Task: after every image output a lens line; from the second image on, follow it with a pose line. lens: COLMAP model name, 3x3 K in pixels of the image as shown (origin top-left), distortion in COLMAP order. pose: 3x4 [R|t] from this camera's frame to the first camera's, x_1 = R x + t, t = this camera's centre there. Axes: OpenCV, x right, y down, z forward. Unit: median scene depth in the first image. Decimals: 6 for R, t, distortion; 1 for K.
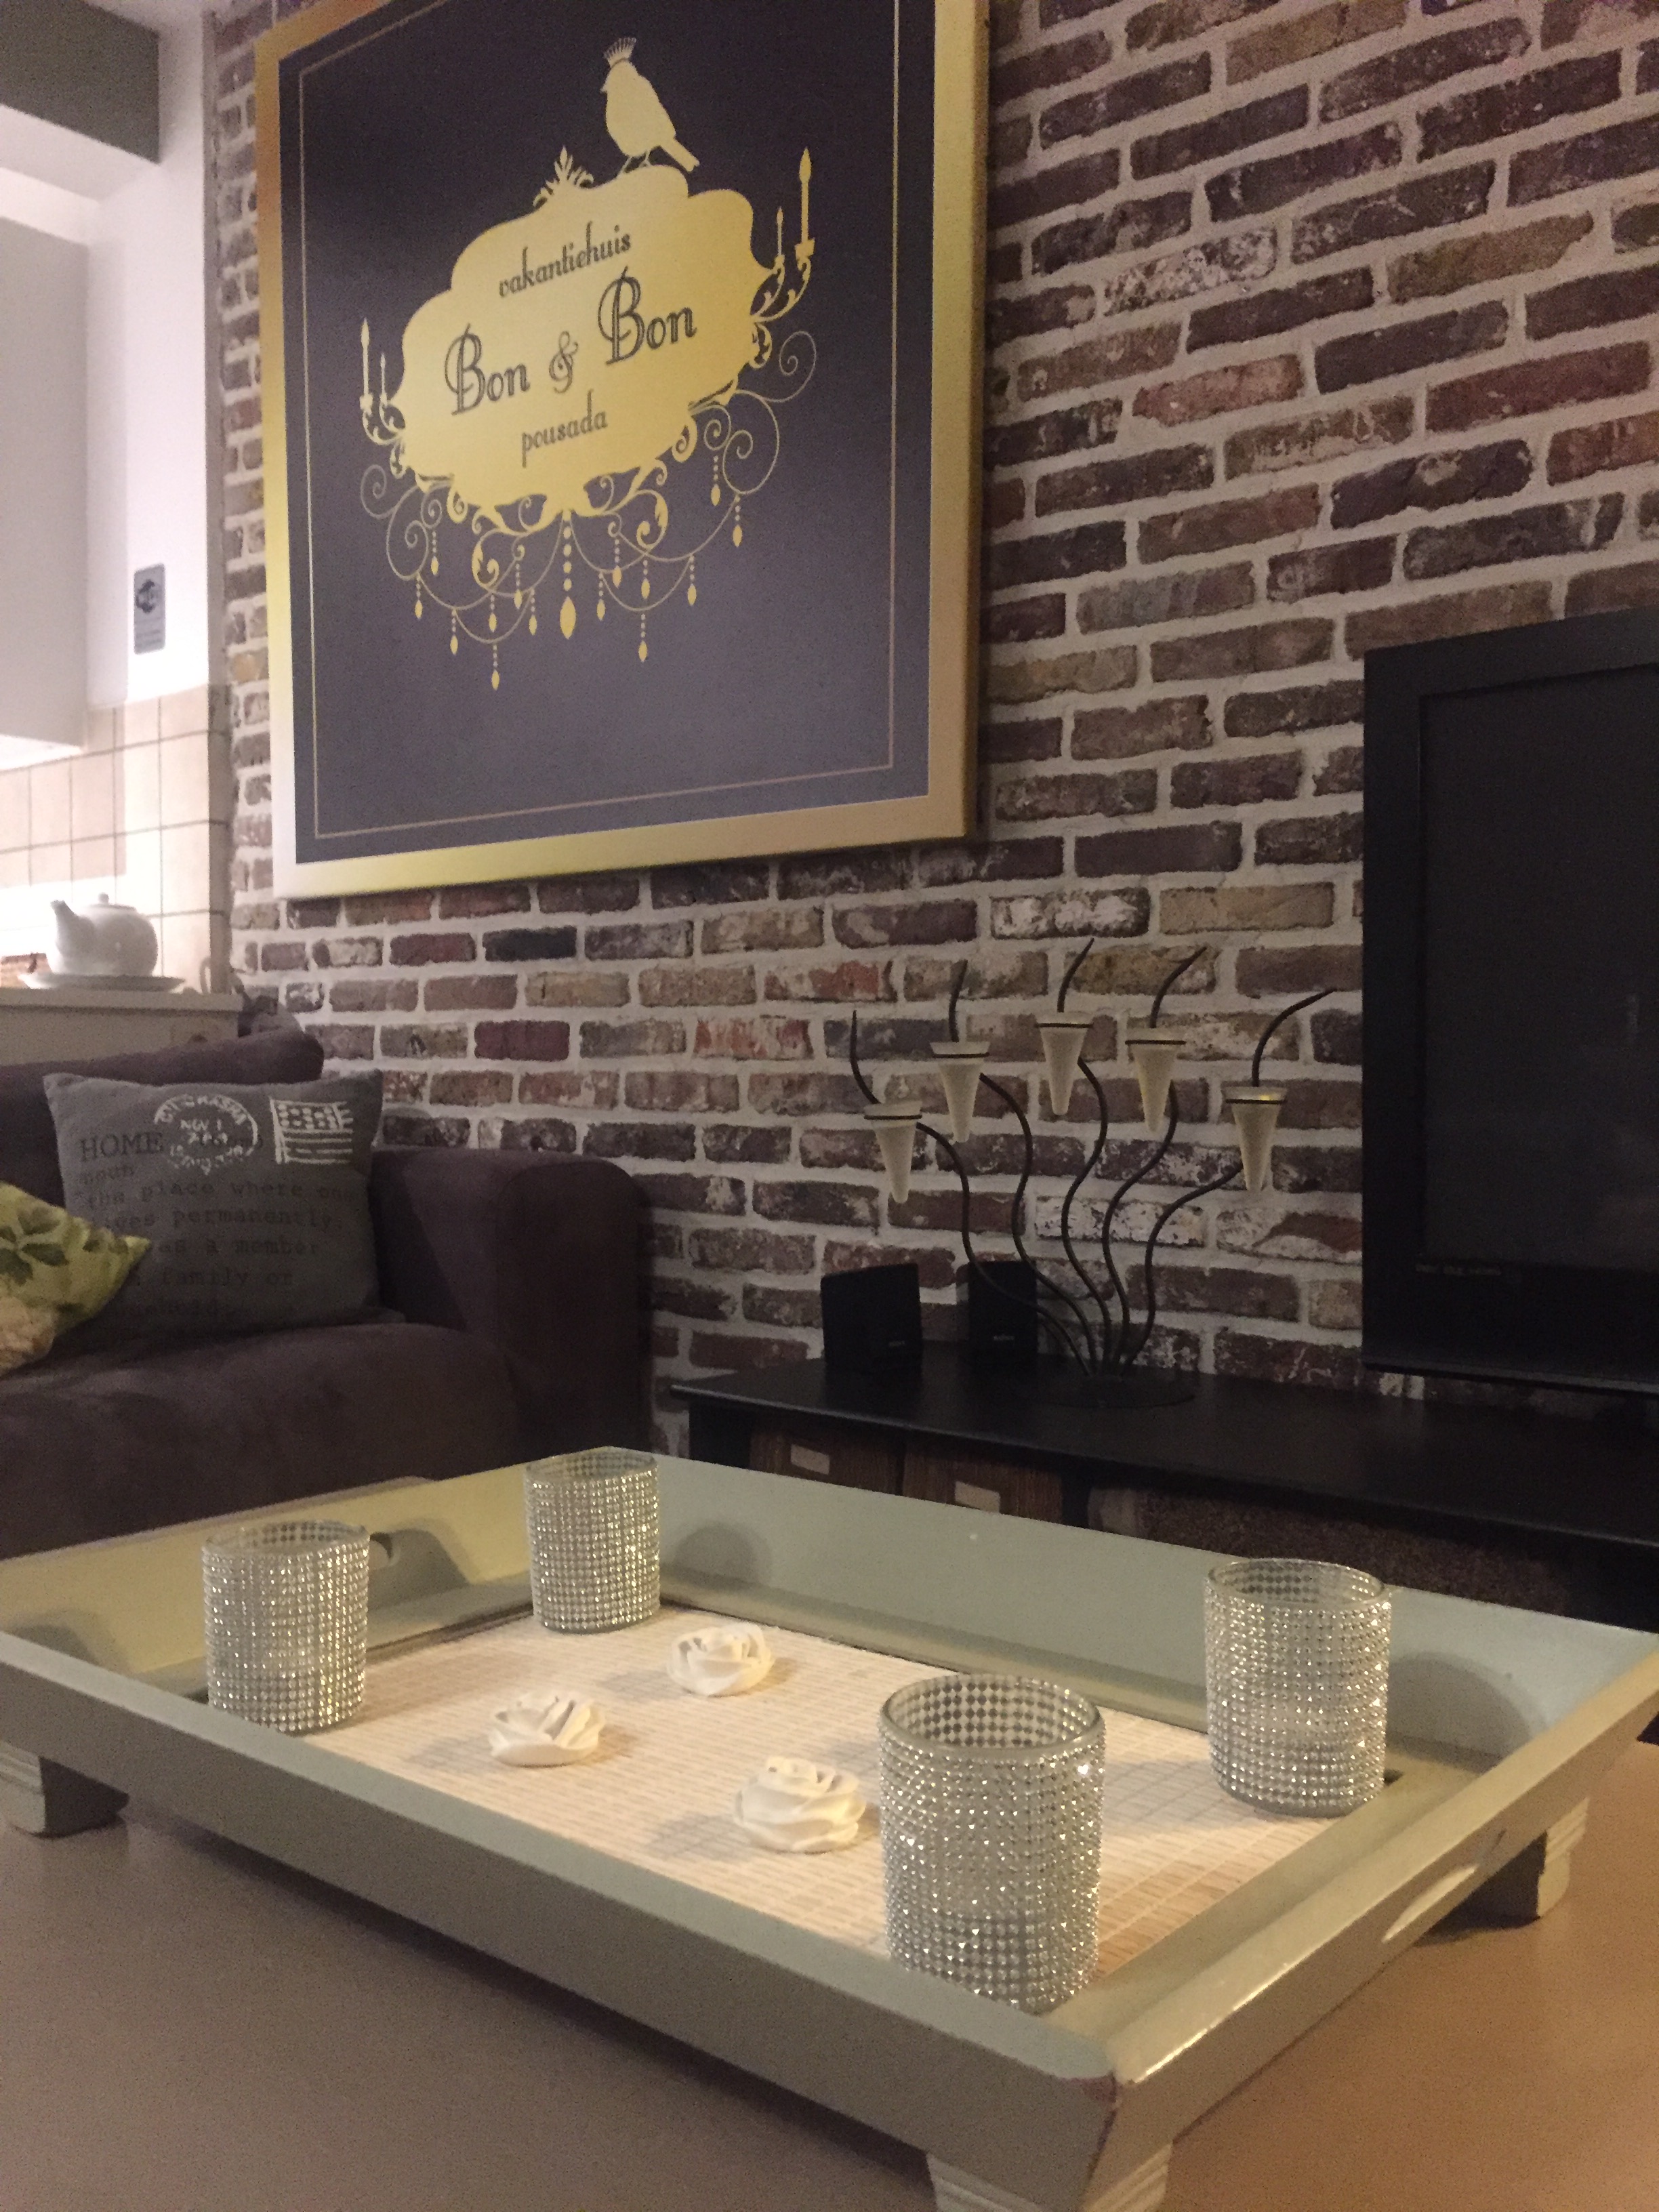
lens RADIAL K [[1909.7, 0, 829.5], [0, 1909.7, 1106.0], [0, 0, 1]] dist [0.082858, -0.133487]
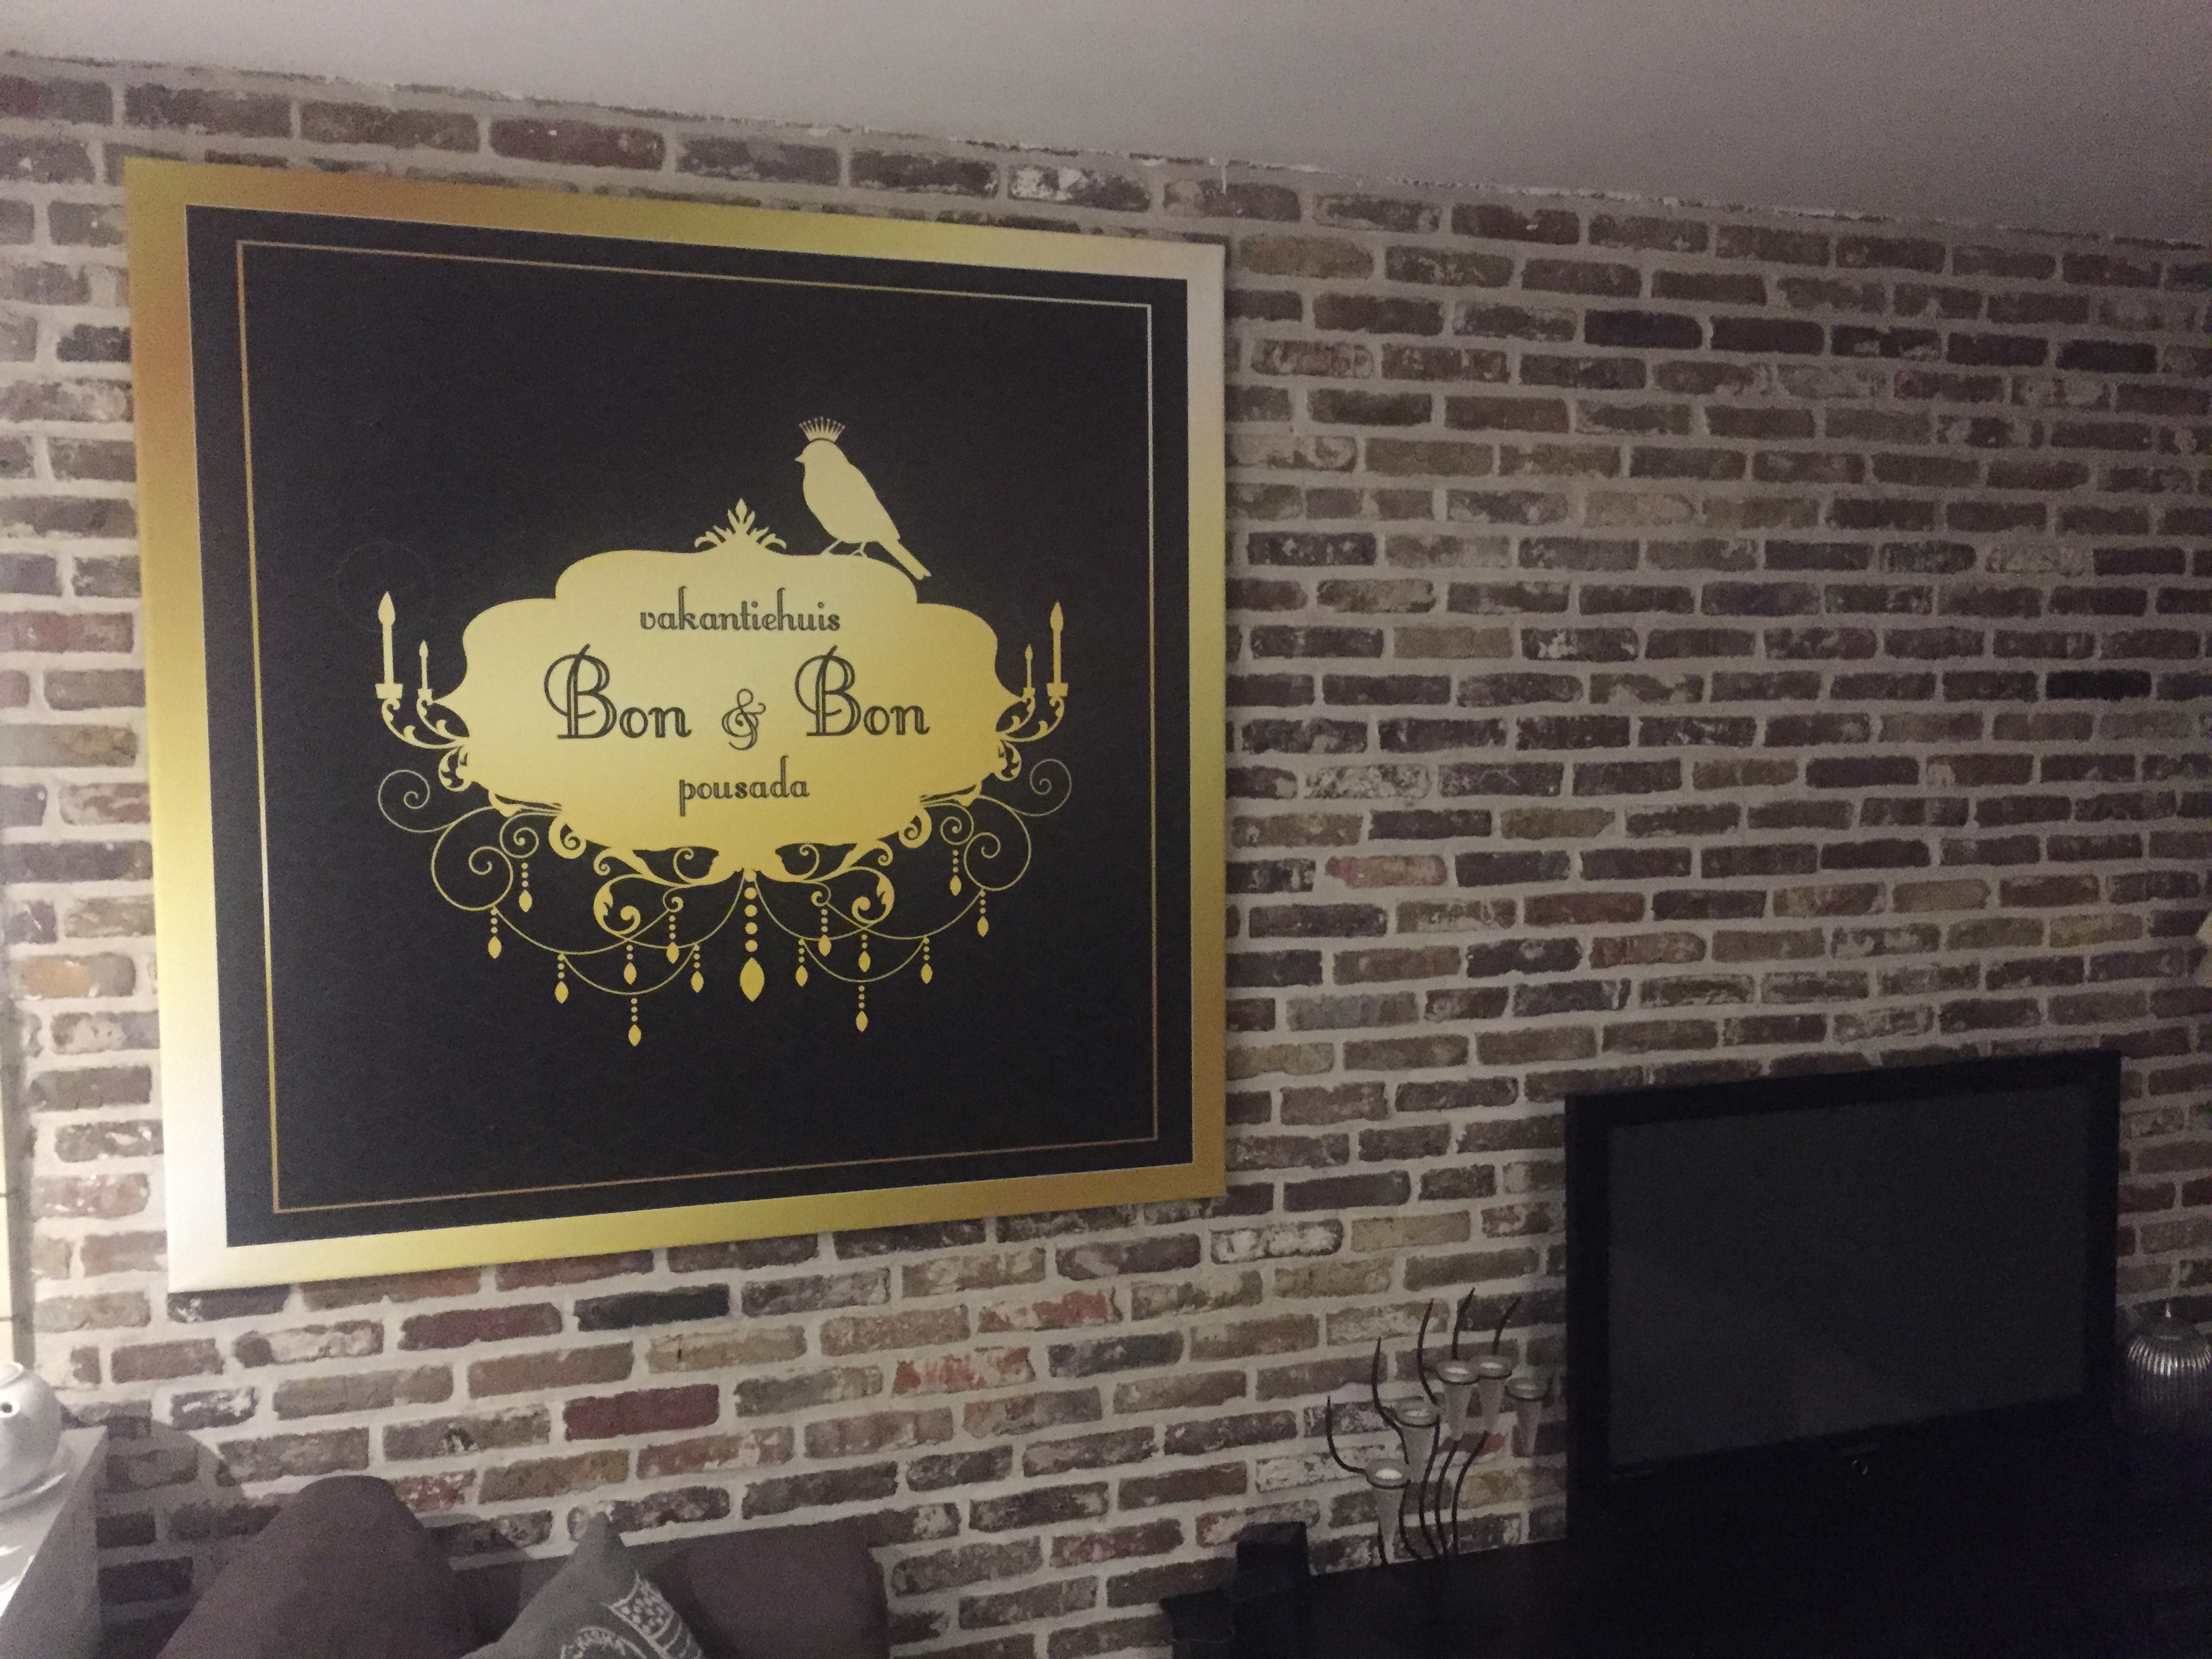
lens RADIAL K [[1909.7, 0, 1106.0], [0, 1909.7, 829.5], [0, 0, 1]] dist [0.082858, -0.133487]
pose [[0.536755, -0.059429, 0.841643, -0.926899], [0.027200, 0.998217, 0.053138, -0.411071], [-0.843300, -0.005629, 0.537414, 0.363705]]
